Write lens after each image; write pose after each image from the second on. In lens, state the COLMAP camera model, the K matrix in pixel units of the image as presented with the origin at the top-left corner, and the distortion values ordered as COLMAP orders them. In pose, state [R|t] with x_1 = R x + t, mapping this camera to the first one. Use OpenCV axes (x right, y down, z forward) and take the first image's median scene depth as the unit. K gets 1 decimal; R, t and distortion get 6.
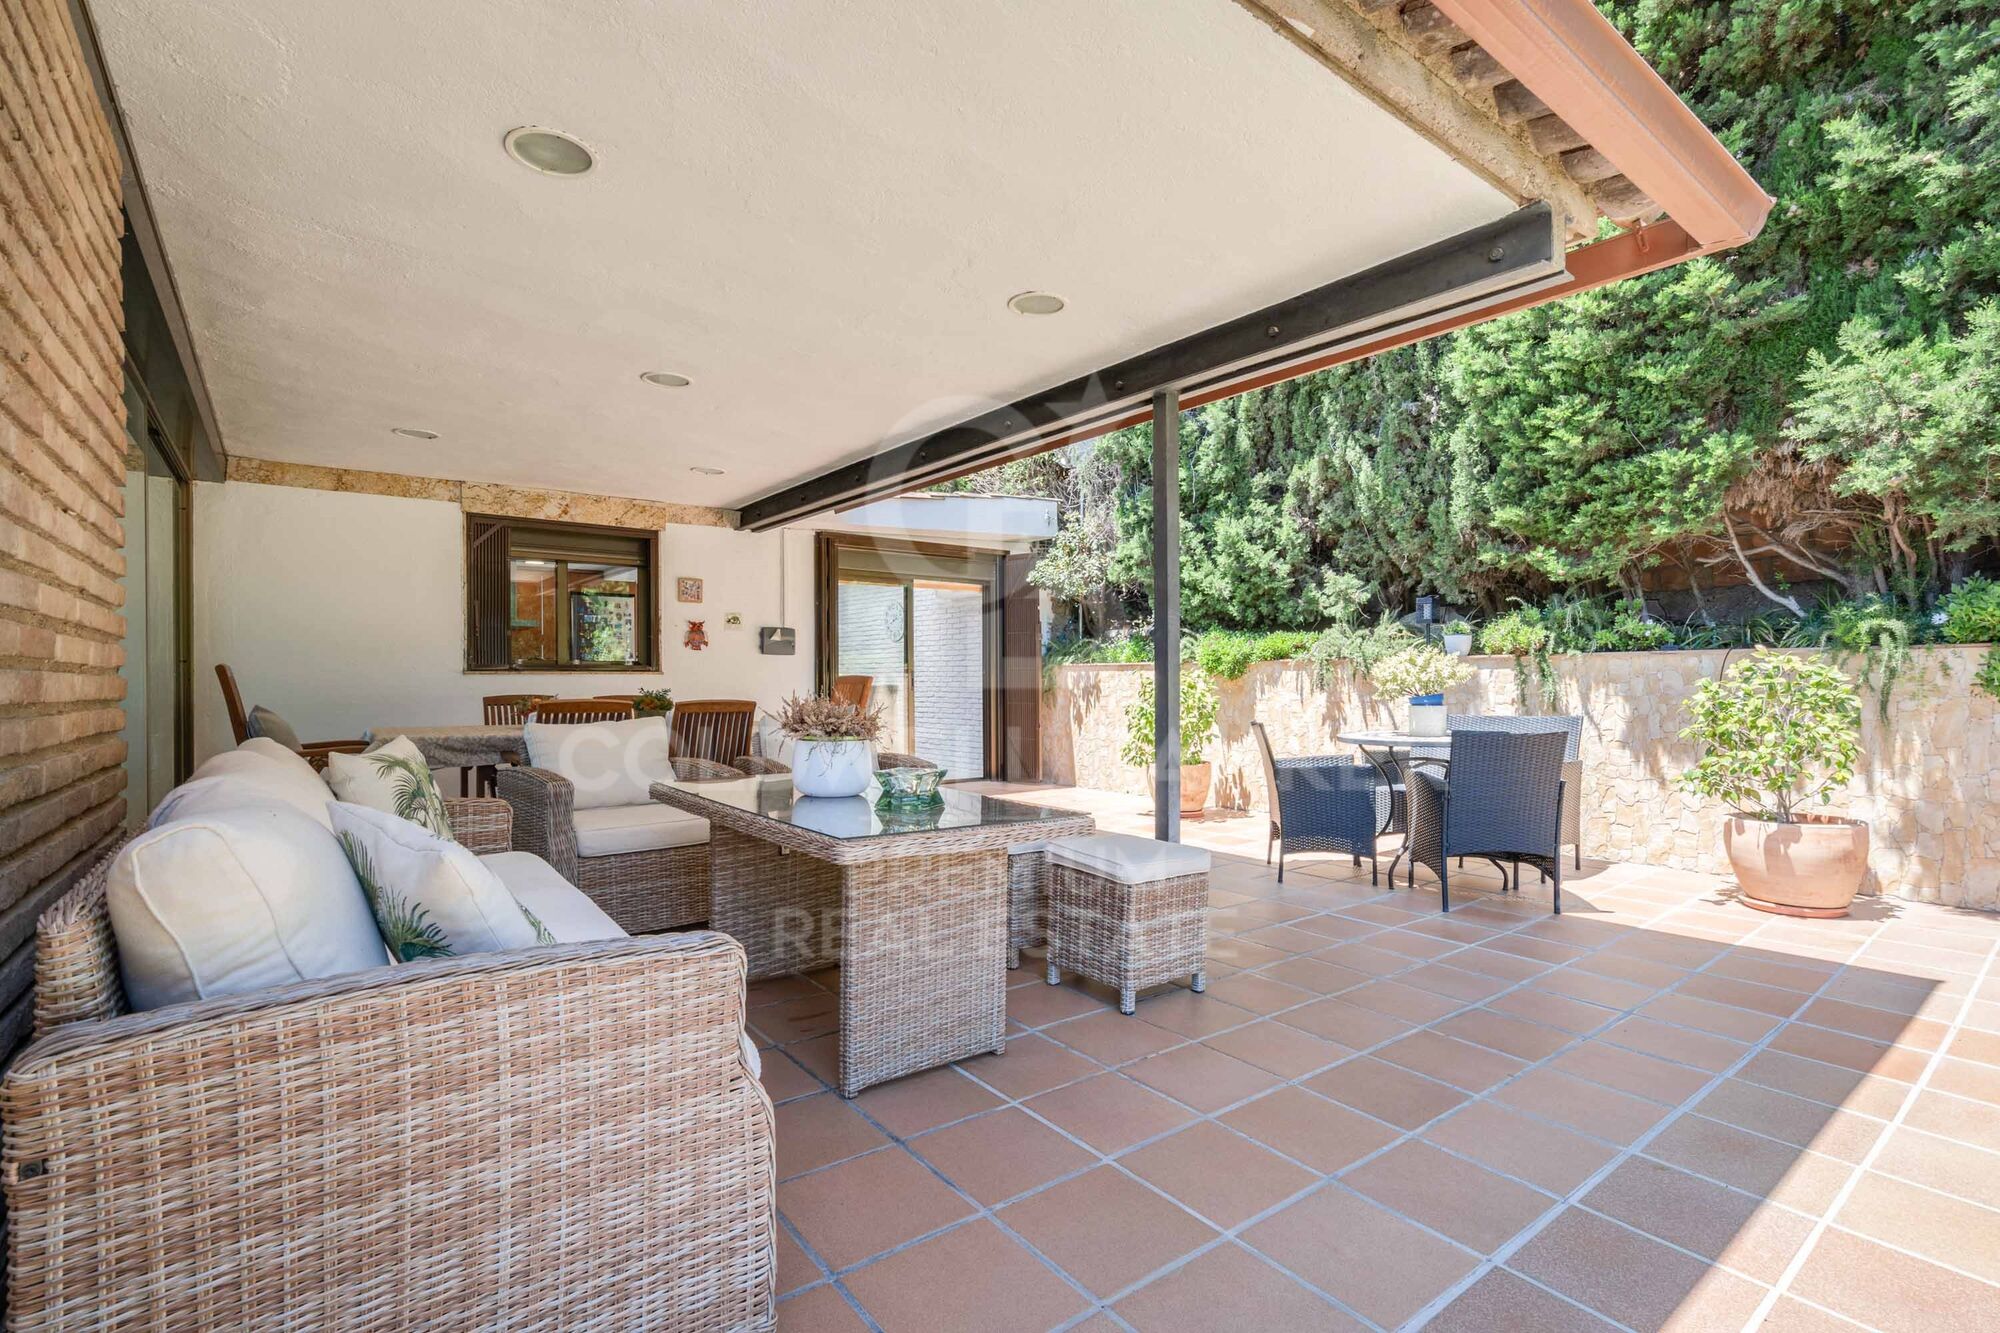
lens RADIAL K [[903.5, 0, 999.8], [0, 903.5, 671.7], [0, 0, 1]] dist [-0.033225, 0.006793]
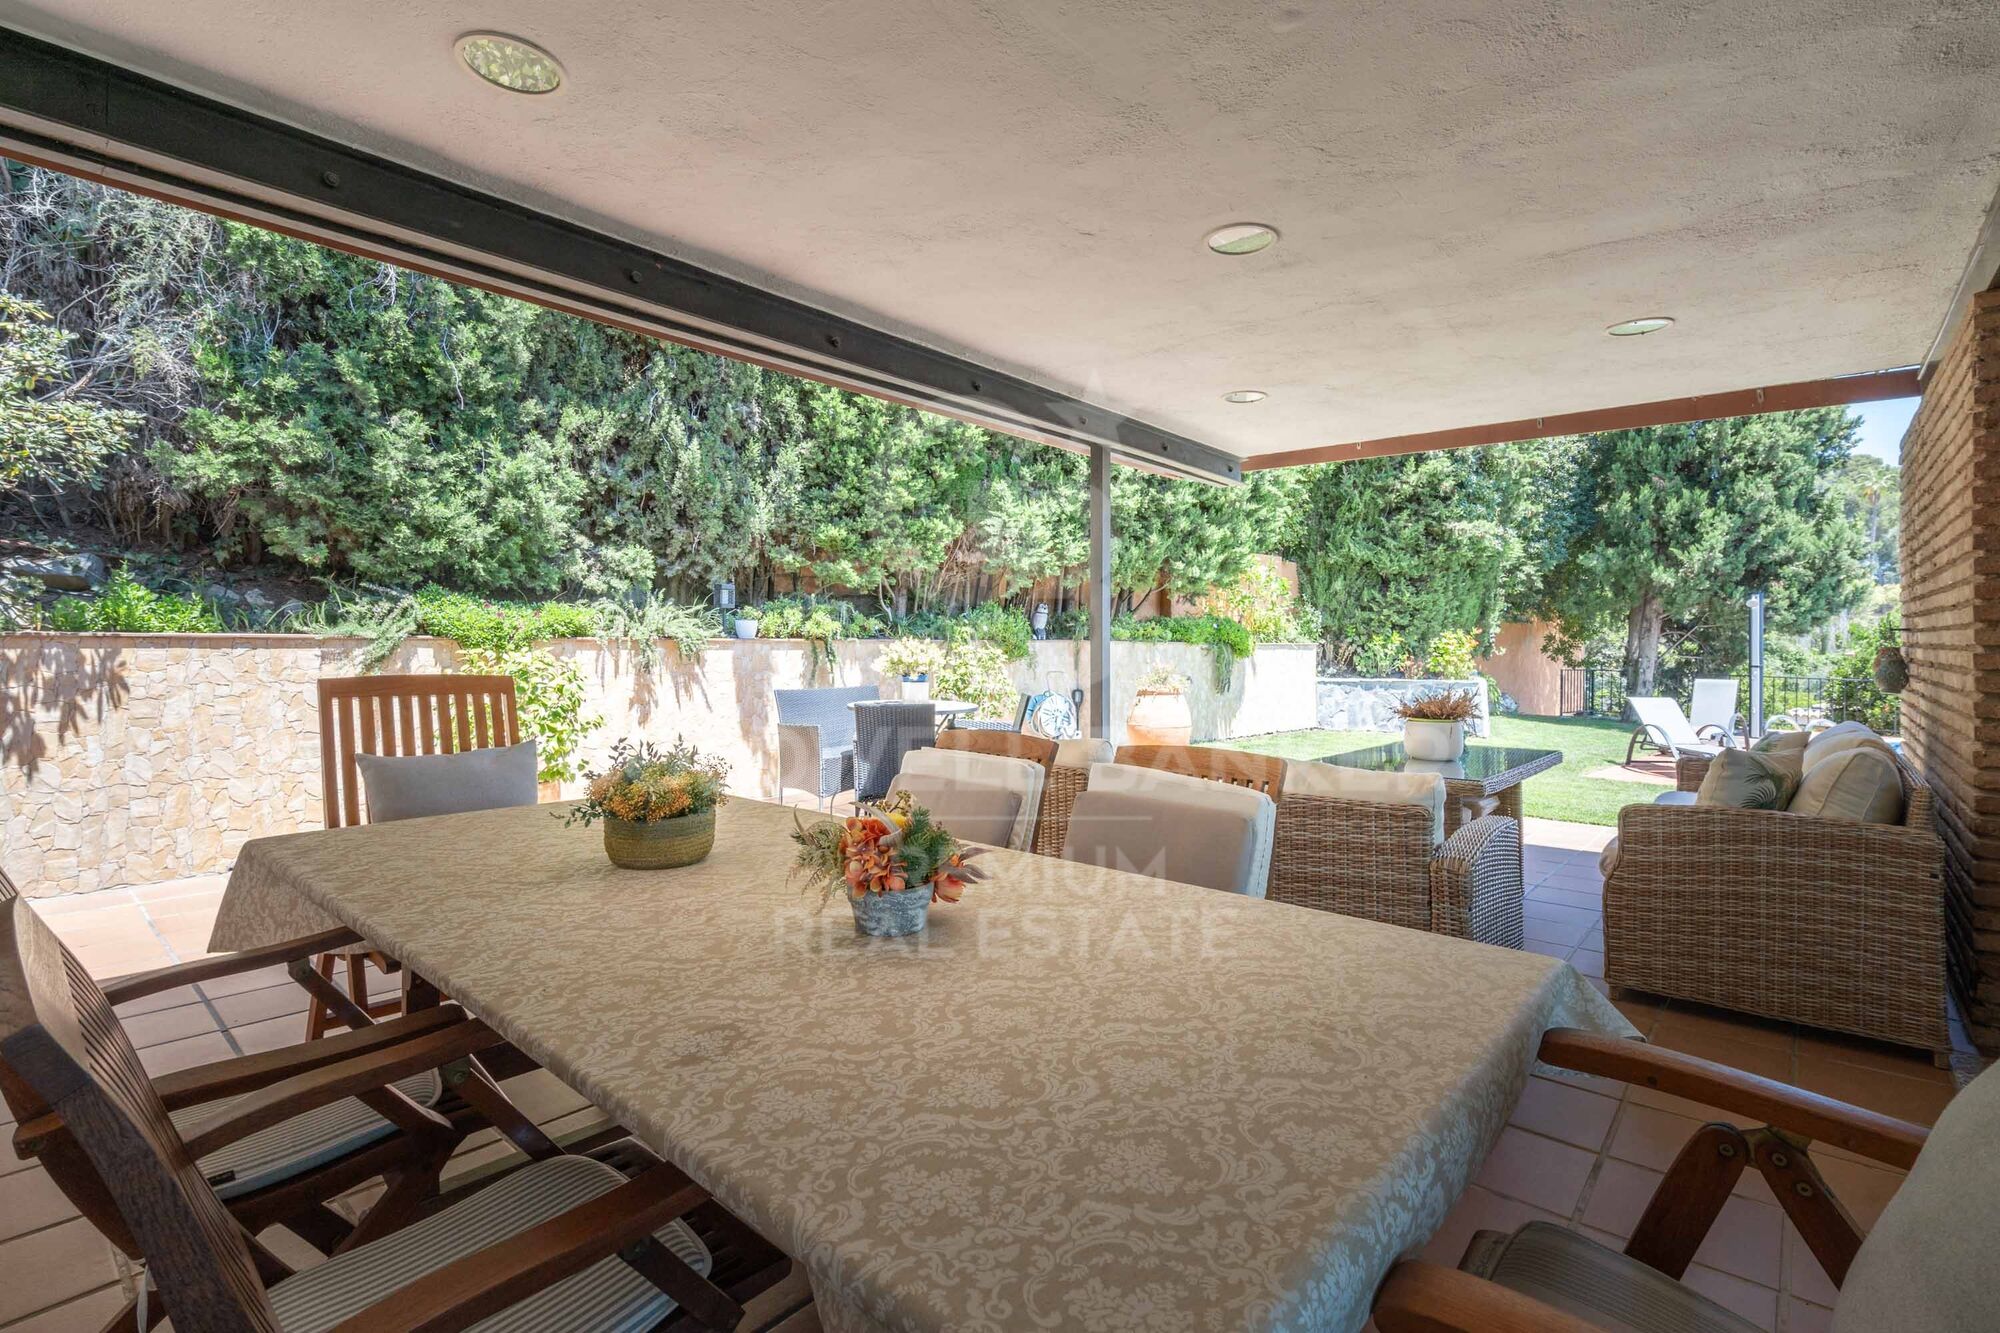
lens RADIAL K [[903.5, 0, 1003.0], [0, 903.5, 661.8], [0, 0, 1]] dist [-0.033225, 0.006793]
pose [[-0.202153, 0.001400, 0.979353, -0.615644], [0.002233, 0.999997, -0.000968, 0.012615], [-0.979351, 0.001992, -0.202155, 0.825241]]
